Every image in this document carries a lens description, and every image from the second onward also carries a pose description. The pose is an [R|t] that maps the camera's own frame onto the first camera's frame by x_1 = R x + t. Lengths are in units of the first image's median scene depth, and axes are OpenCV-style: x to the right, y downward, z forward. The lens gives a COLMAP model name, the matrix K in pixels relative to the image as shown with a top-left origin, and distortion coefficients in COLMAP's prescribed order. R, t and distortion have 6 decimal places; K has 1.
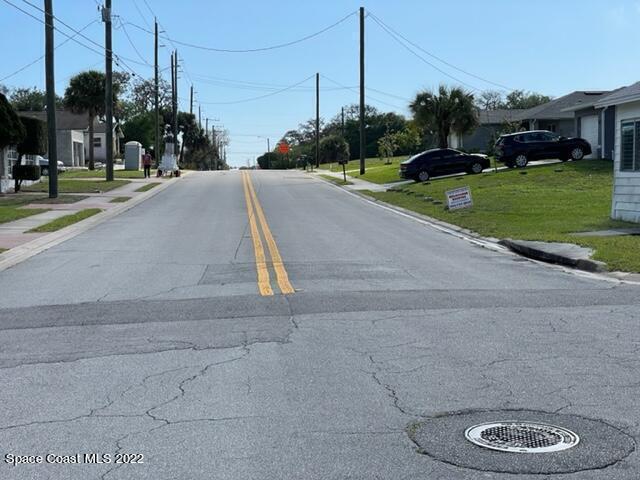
lens RADIAL K [[941.9, 0, 320.0], [0, 941.9, 240.0], [0, 0, 1]] dist [0.098703, 0.022512]
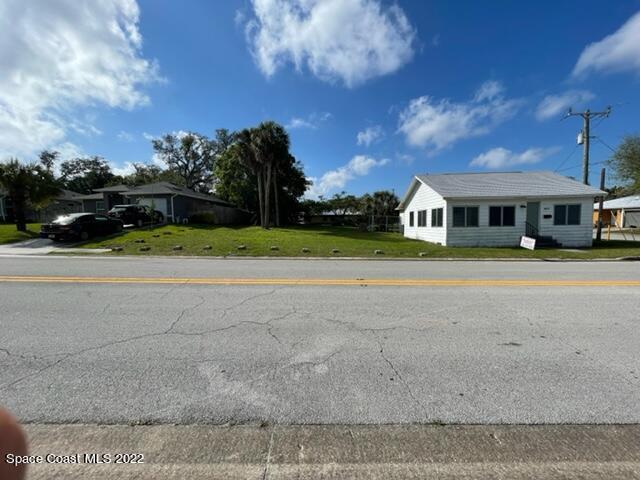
lens RADIAL K [[255.6, 0, 318.0], [0, 255.6, 240.7], [0, 0, 1]] dist [0.001336, 0.000173]
pose [[0.068984, -0.063815, 0.995575, -0.184347], [0.083249, 0.994839, 0.058000, -0.054644], [-0.994138, 0.078880, 0.073941, 0.679626]]
